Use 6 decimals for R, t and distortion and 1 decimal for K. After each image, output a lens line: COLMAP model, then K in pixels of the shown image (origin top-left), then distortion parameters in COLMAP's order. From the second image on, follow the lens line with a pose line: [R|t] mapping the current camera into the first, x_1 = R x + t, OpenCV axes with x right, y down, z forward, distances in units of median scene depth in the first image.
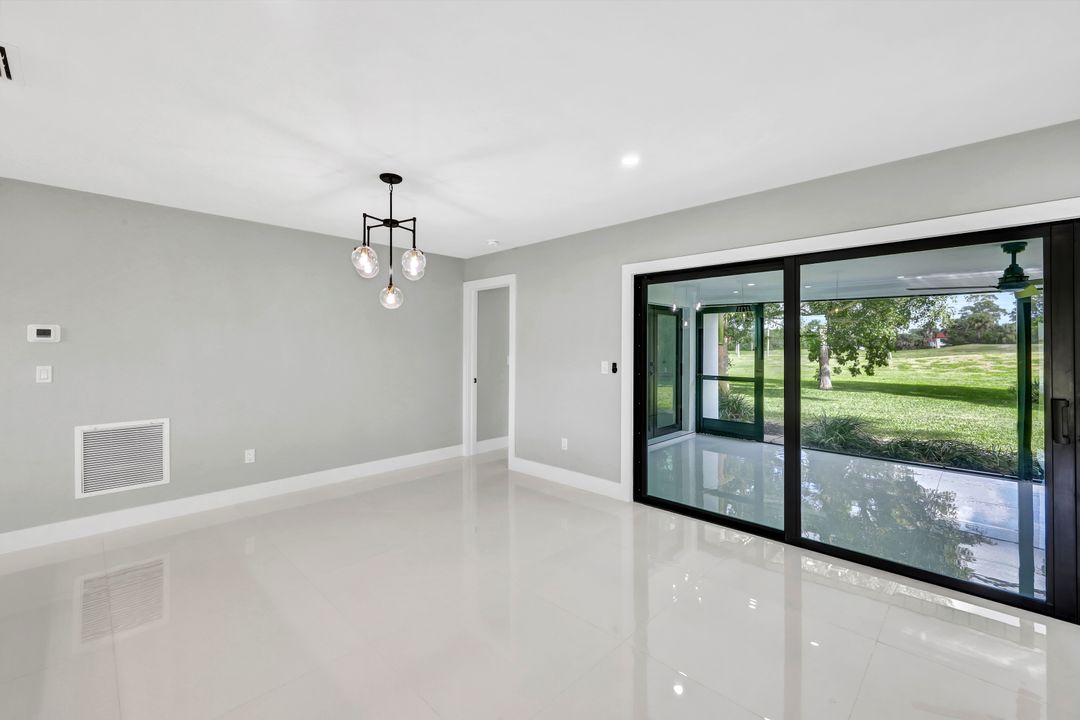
lens RADIAL K [[452.8, 0, 536.8], [0, 452.8, 347.9], [0, 0, 1]] dist [0.001969, 0.000274]
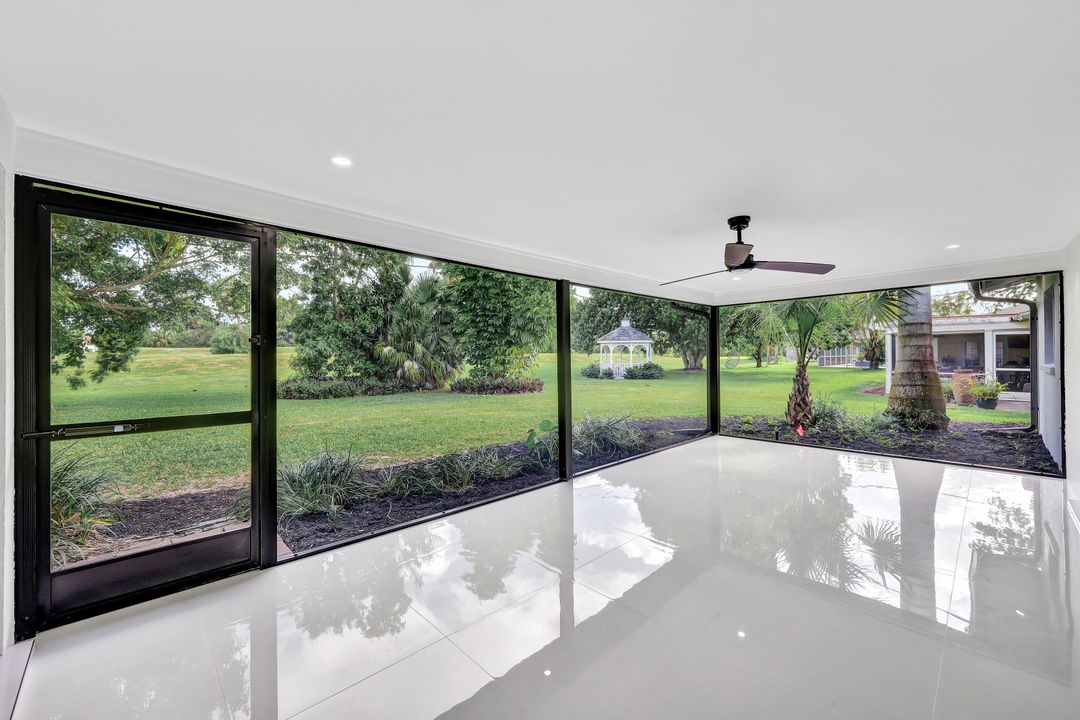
lens RADIAL K [[438.3, 0, 534.8], [0, 438.3, 345.0], [0, 0, 1]] dist [0.000609, -0.000012]
pose [[0.032474, 0.014755, 0.999364, 0.139103], [0.001062, 0.999890, -0.014798, 0.015080], [-0.999472, 0.001541, 0.032455, 0.898894]]
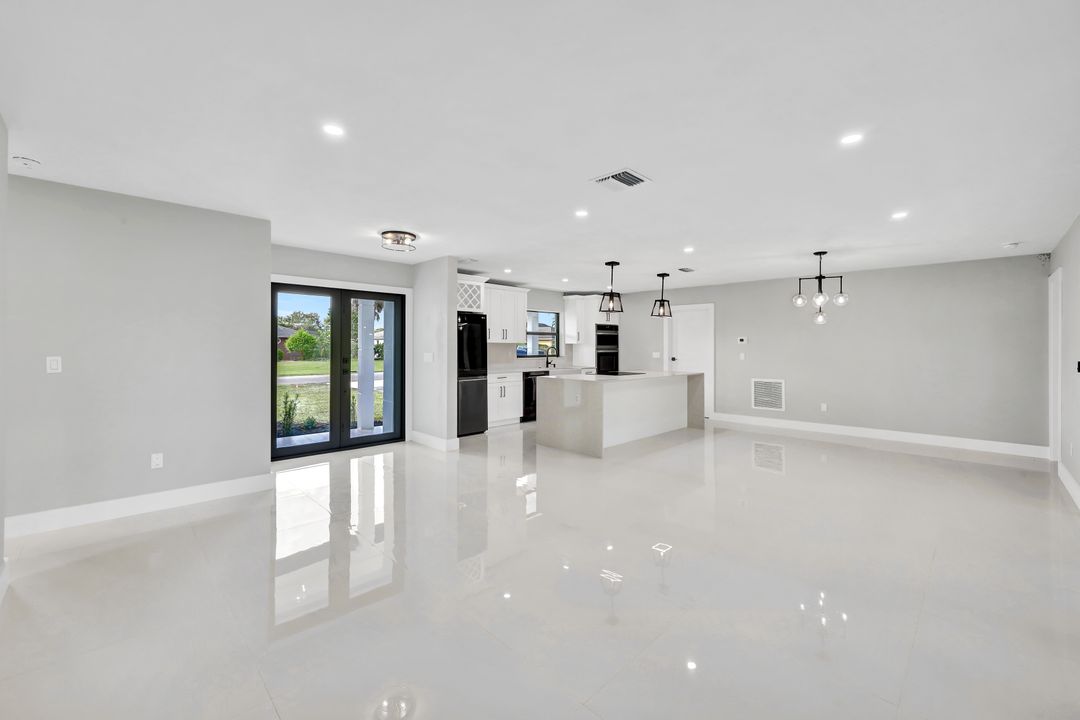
lens RADIAL K [[438.3, 0, 534.8], [0, 438.3, 345.0], [0, 0, 1]] dist [0.000609, -0.000012]
pose [[-0.025256, -0.002300, -0.999678, 0.761887], [-0.000195, 0.999997, -0.002296, 0.000427], [0.999681, 0.000137, -0.025256, -0.053190]]
